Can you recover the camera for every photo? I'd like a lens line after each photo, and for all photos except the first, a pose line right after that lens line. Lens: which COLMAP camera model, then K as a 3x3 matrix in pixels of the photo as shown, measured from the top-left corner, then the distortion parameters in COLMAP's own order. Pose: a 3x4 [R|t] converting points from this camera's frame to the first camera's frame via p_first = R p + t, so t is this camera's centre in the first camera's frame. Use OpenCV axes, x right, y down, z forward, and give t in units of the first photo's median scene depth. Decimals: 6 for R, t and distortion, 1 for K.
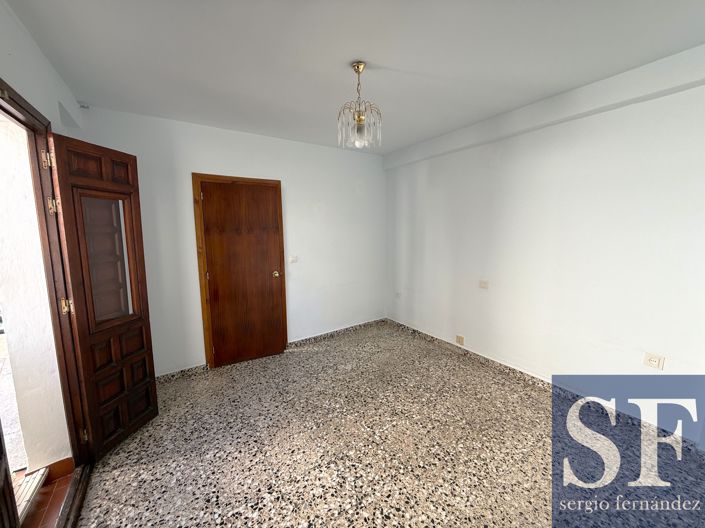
lens RADIAL K [[281.7, 0, 351.5], [0, 281.7, 264.3], [0, 0, 1]] dist [-0.000383, 0.000069]
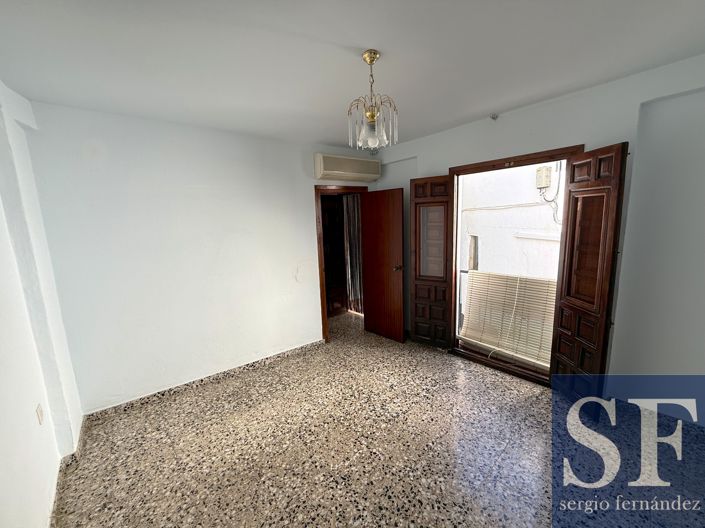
lens RADIAL K [[281.7, 0, 351.5], [0, 281.7, 264.3], [0, 0, 1]] dist [-0.000383, 0.000069]
pose [[-0.986675, 0.075268, -0.144249, 0.257168], [0.031986, 0.958996, 0.281608, -0.314597], [0.159530, 0.273242, -0.948625, 1.958417]]
